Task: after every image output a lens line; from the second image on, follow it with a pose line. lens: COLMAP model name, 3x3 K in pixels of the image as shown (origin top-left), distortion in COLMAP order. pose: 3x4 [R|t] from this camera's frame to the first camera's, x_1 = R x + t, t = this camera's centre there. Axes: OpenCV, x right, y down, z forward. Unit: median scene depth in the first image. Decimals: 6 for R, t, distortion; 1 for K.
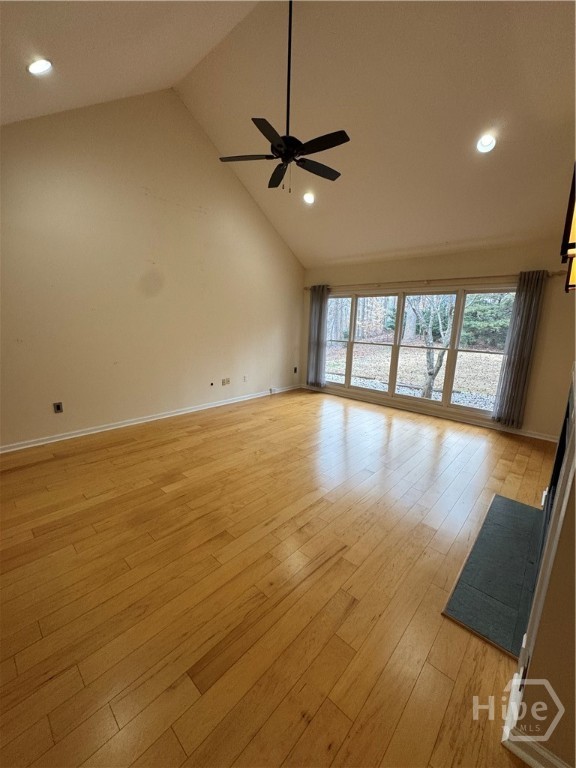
lens RADIAL K [[304.7, 0, 288.1], [0, 304.7, 384.1], [0, 0, 1]] dist [-0.000623, -0.000471]
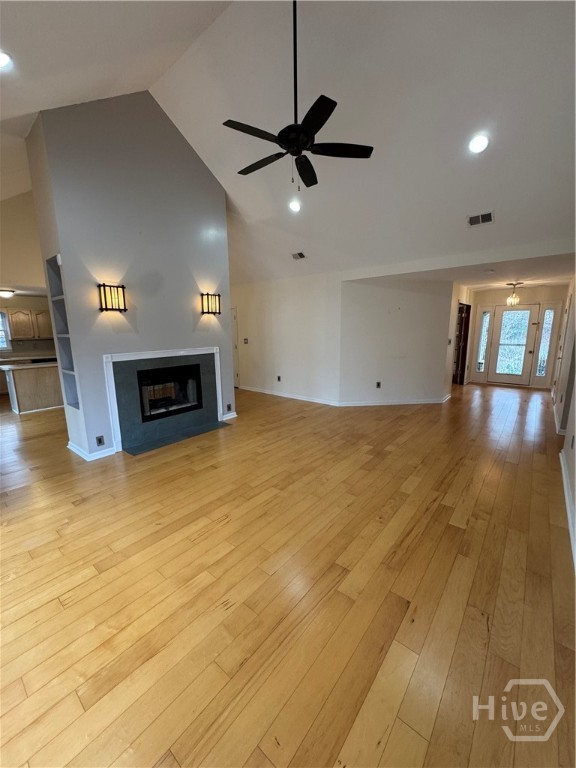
lens RADIAL K [[304.7, 0, 286.7], [0, 304.7, 384.9], [0, 0, 1]] dist [-0.000623, -0.000471]
pose [[-0.998389, -0.000381, -0.056732, 0.045153], [-0.021875, 0.925239, 0.378754, -0.281011], [0.052347, 0.379385, -0.923757, 1.306934]]
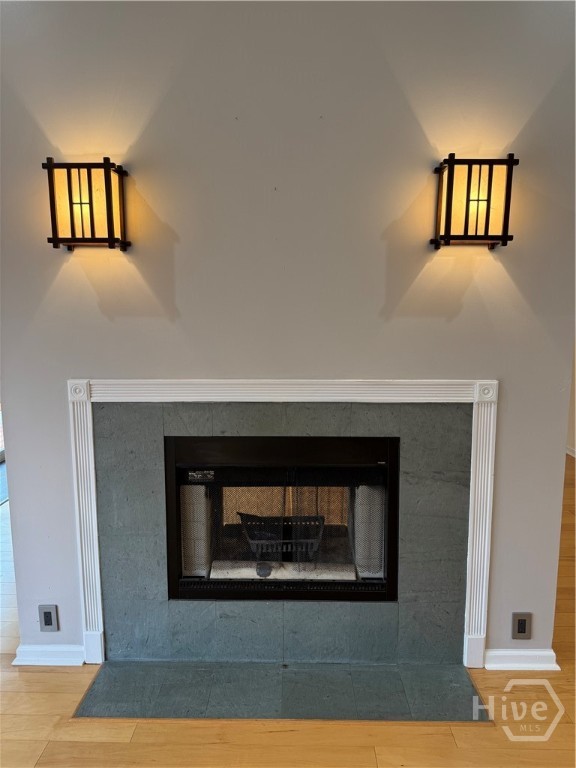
lens RADIAL K [[538.3, 0, 289.9], [0, 538.3, 381.5], [0, 0, 1]] dist [0.026399, -0.001416]
pose [[-0.665673, -0.135781, 0.733787, 0.000561], [0.137151, 0.944297, 0.299154, -0.153810], [-0.733532, 0.299778, -0.609970, 0.656951]]
